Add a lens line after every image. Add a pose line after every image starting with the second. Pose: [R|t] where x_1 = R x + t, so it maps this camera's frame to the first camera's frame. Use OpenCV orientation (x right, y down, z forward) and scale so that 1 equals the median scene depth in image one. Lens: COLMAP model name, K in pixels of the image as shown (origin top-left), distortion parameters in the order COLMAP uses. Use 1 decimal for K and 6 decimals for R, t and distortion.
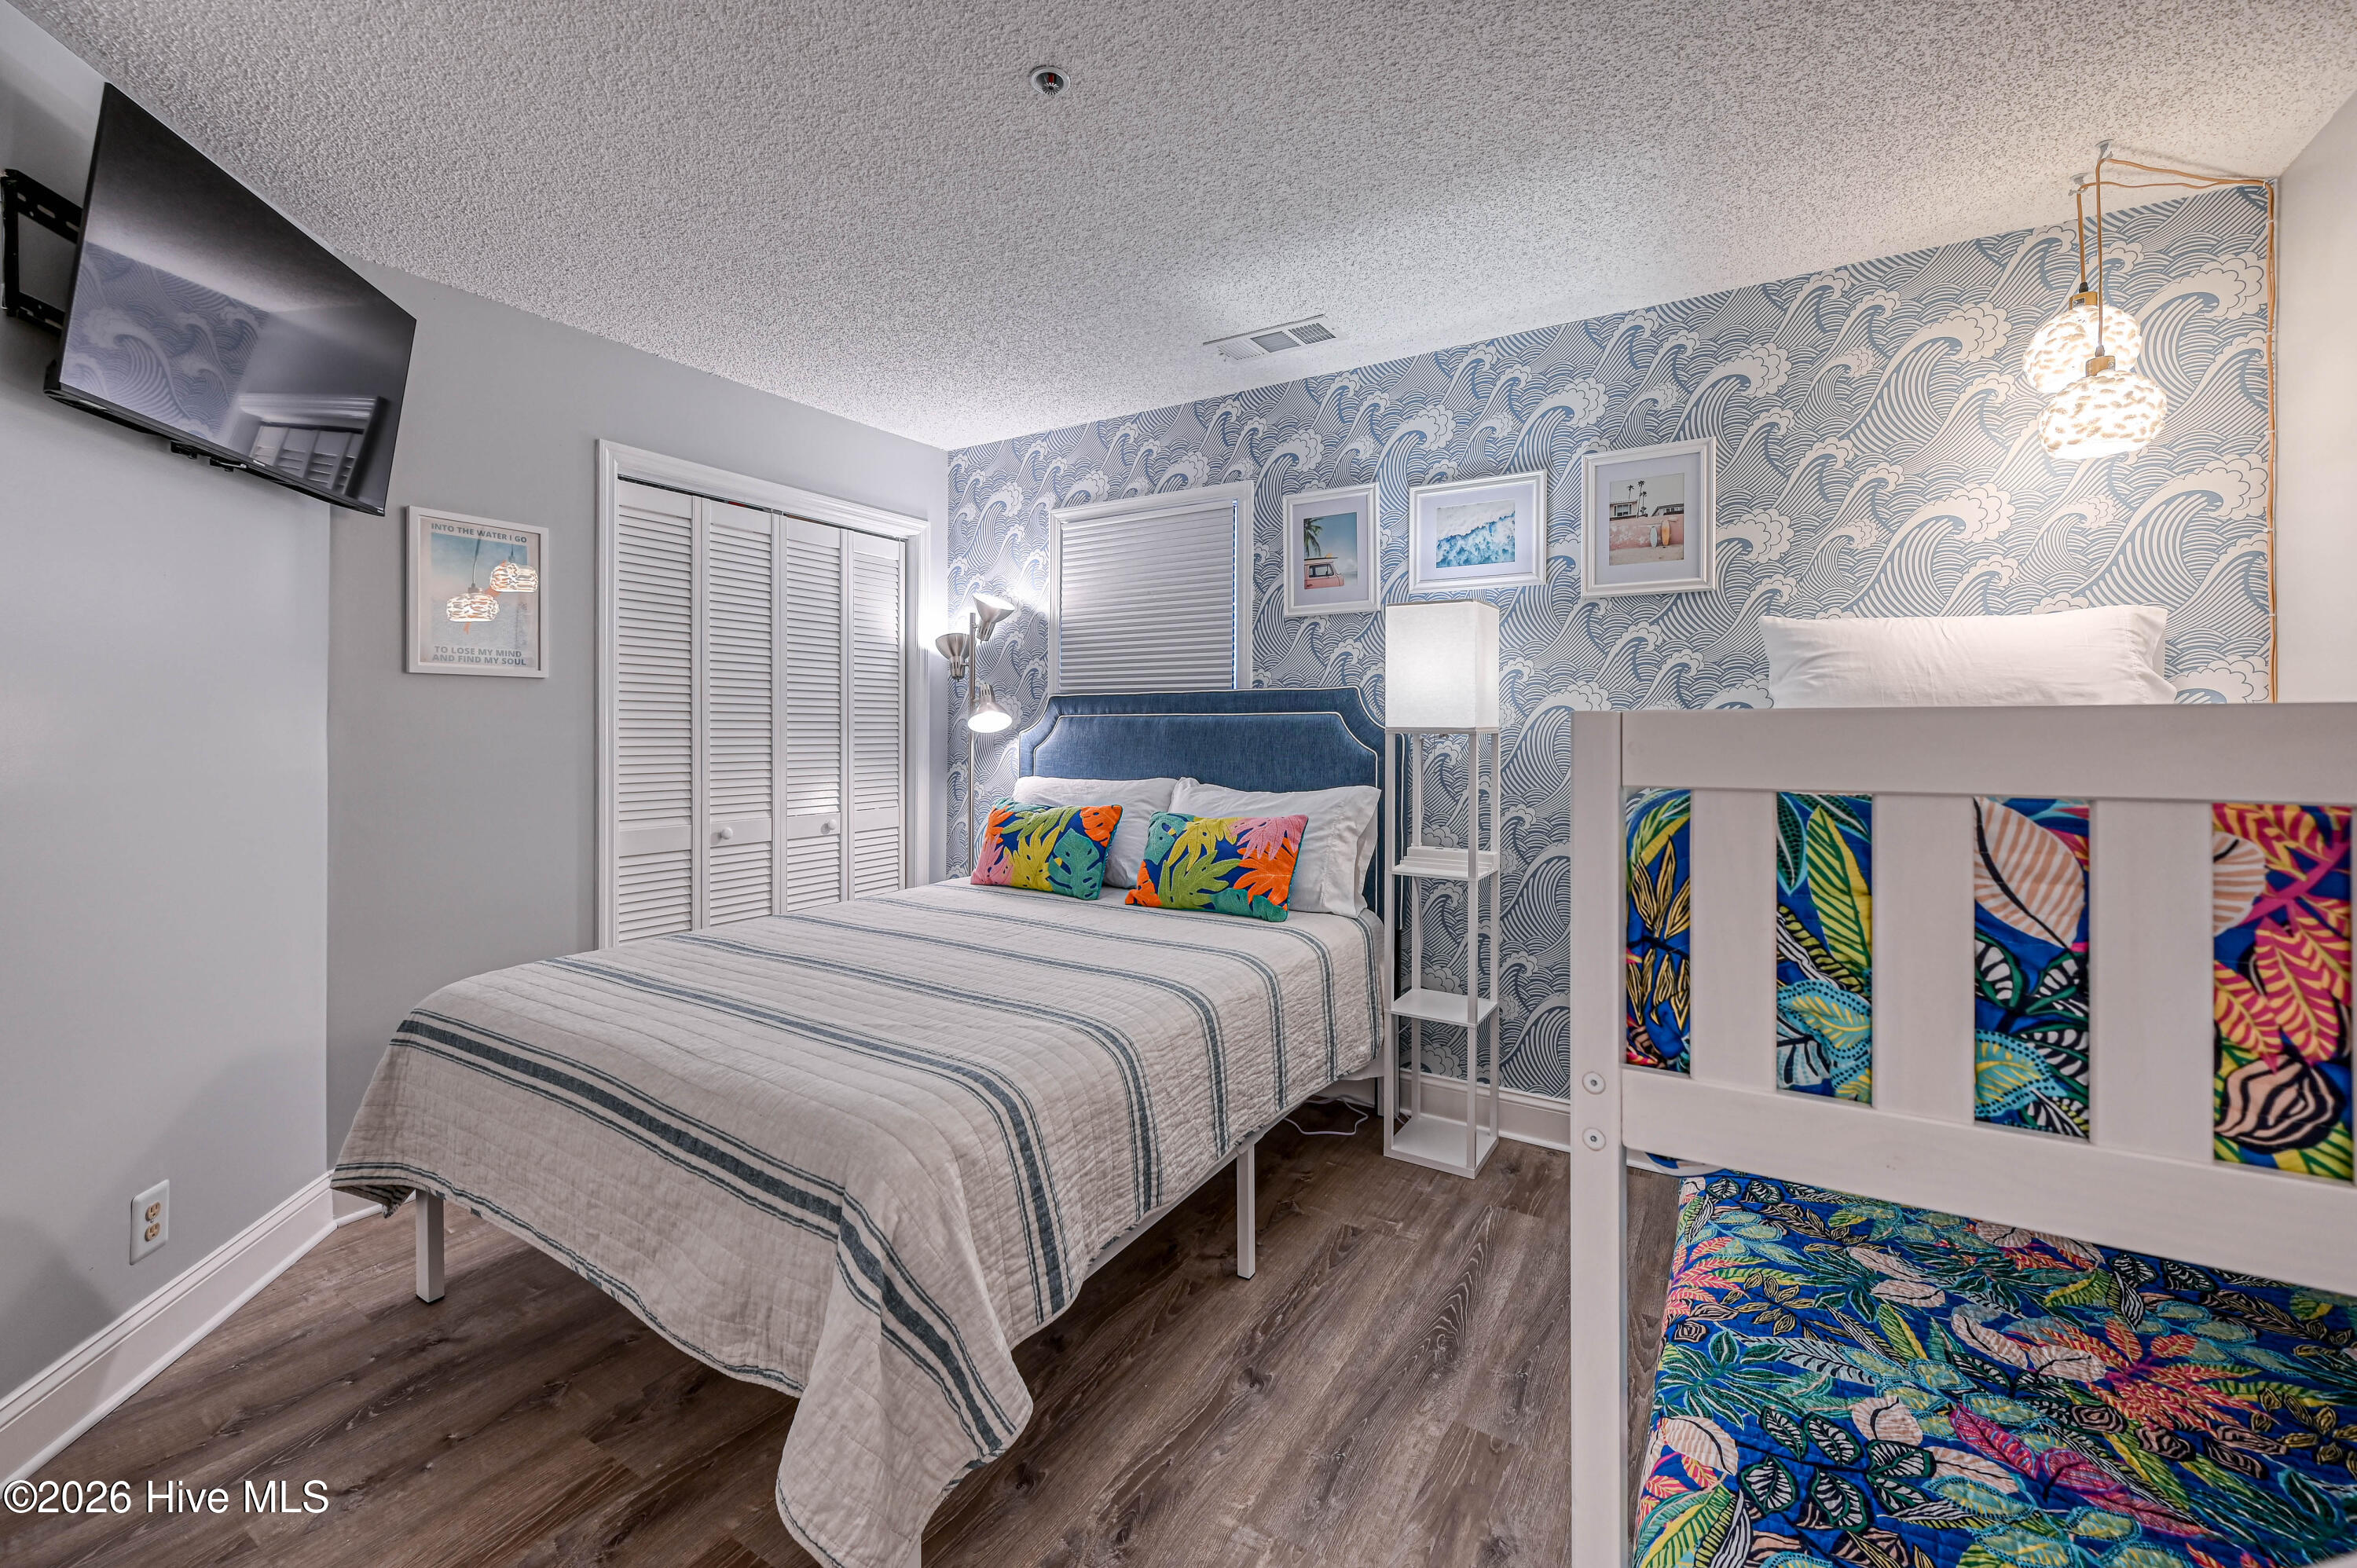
lens RADIAL K [[948.8, 0, 1177.0], [0, 948.8, 733.4], [0, 0, 1]] dist [0.001592, 0.000415]
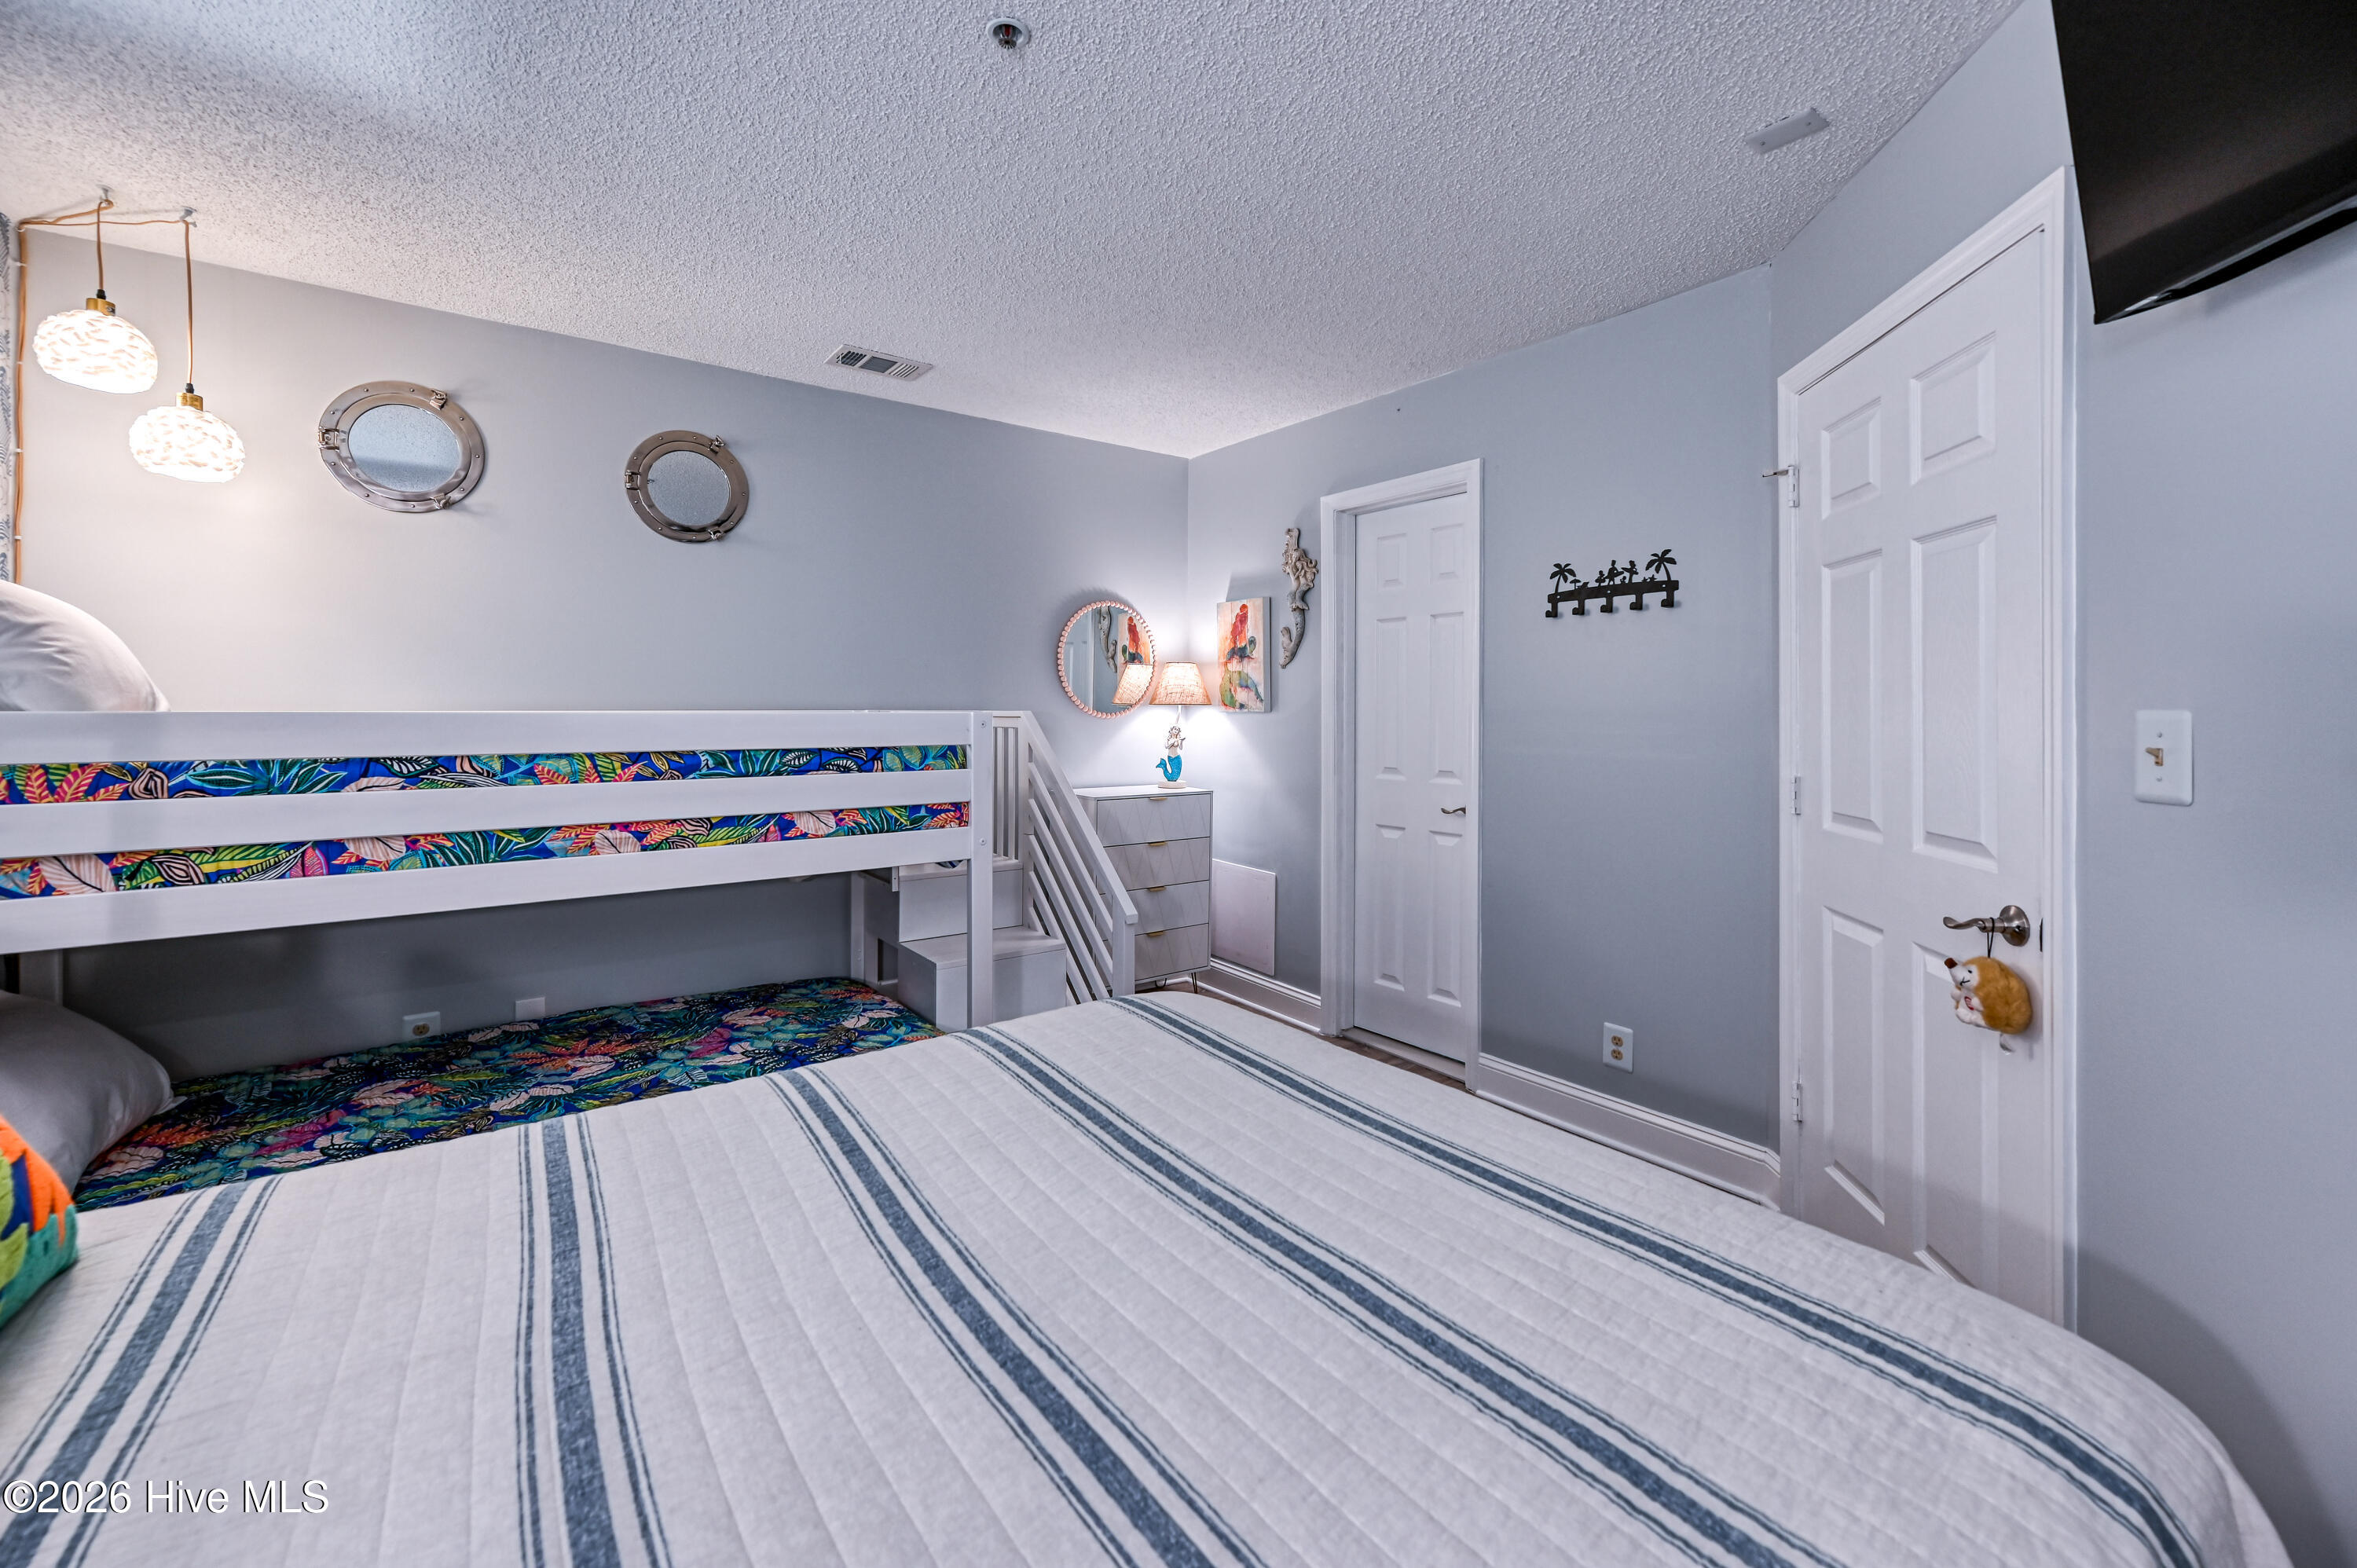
lens RADIAL K [[966.6, 0, 1181.3], [0, 966.6, 712.2], [0, 0, 1]] dist [-0.000595, -0.000031]
pose [[-0.929445, -0.004054, 0.368938, -0.401665], [-0.002643, 0.999987, 0.004329, -0.011688], [-0.368951, 0.003049, -0.929444, 1.139654]]
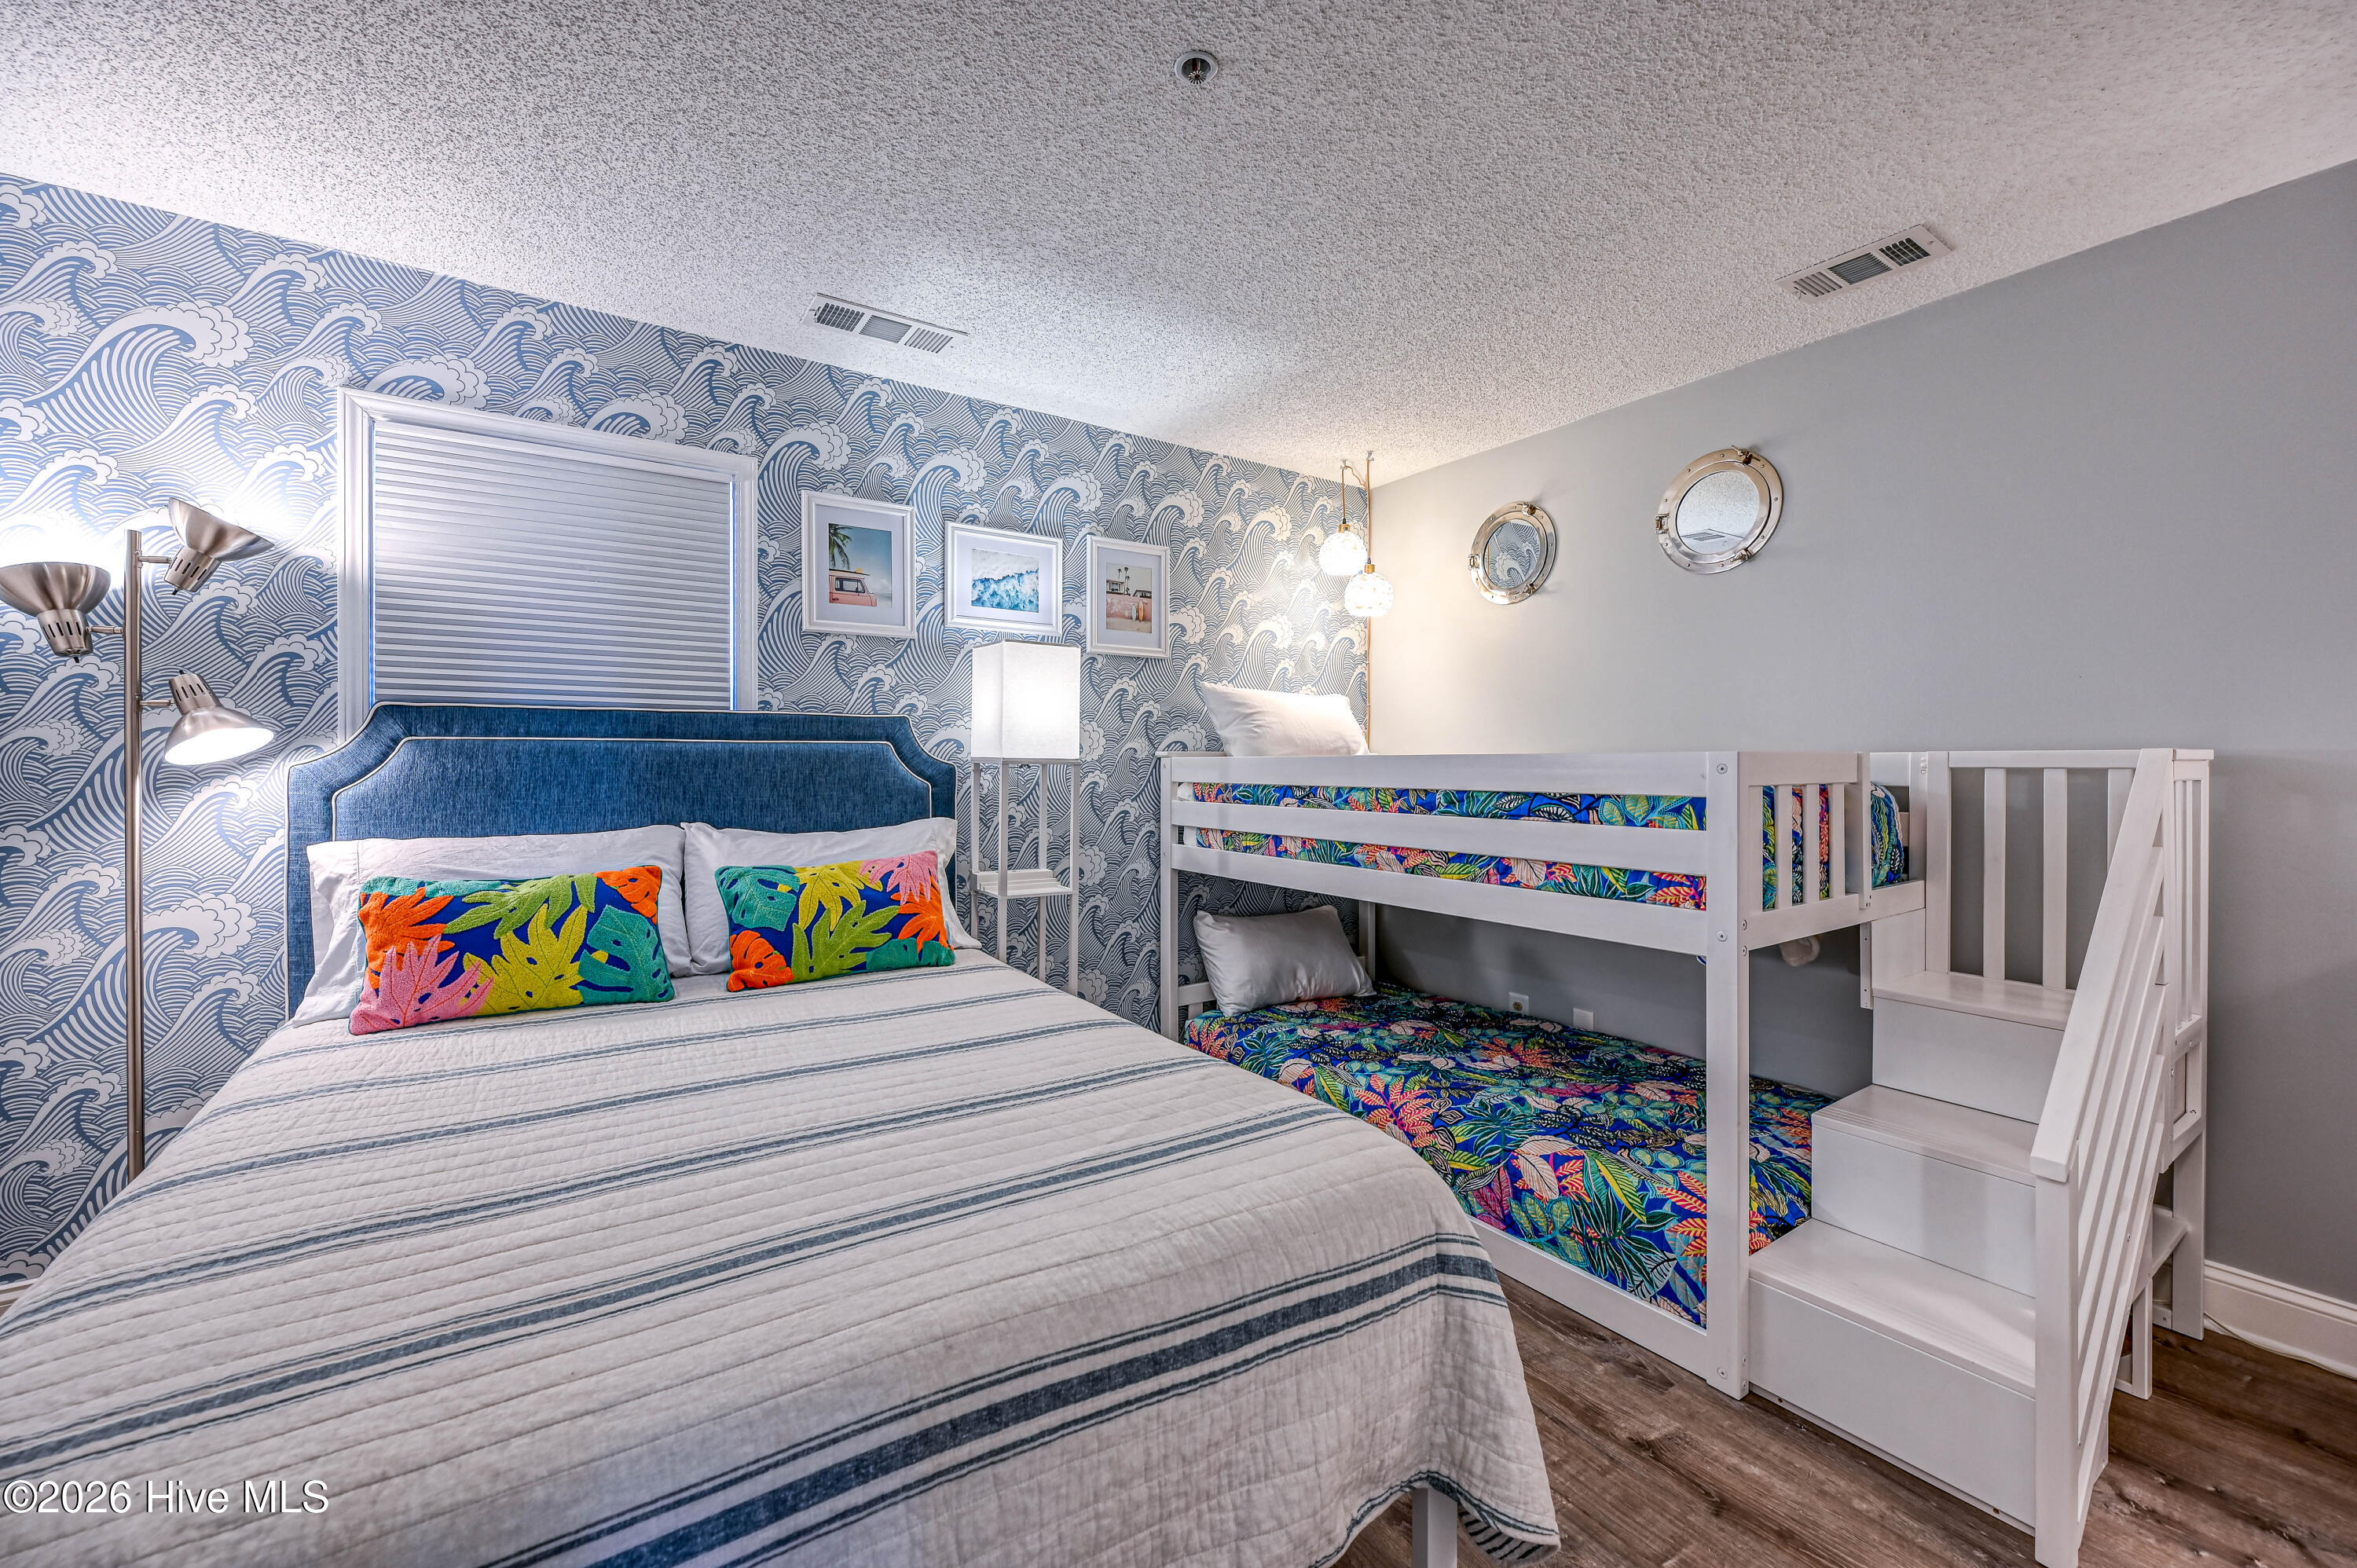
lens RADIAL K [[933.3, 0, 1180.1], [0, 933.3, 774.8], [0, 0, 1]] dist [-0.001433, 0.000000]
pose [[0.419444, -0.012299, 0.907698, -0.607955], [0.003730, 0.999923, 0.011825, 0.000372], [-0.907774, -0.001574, 0.419457, 0.388746]]
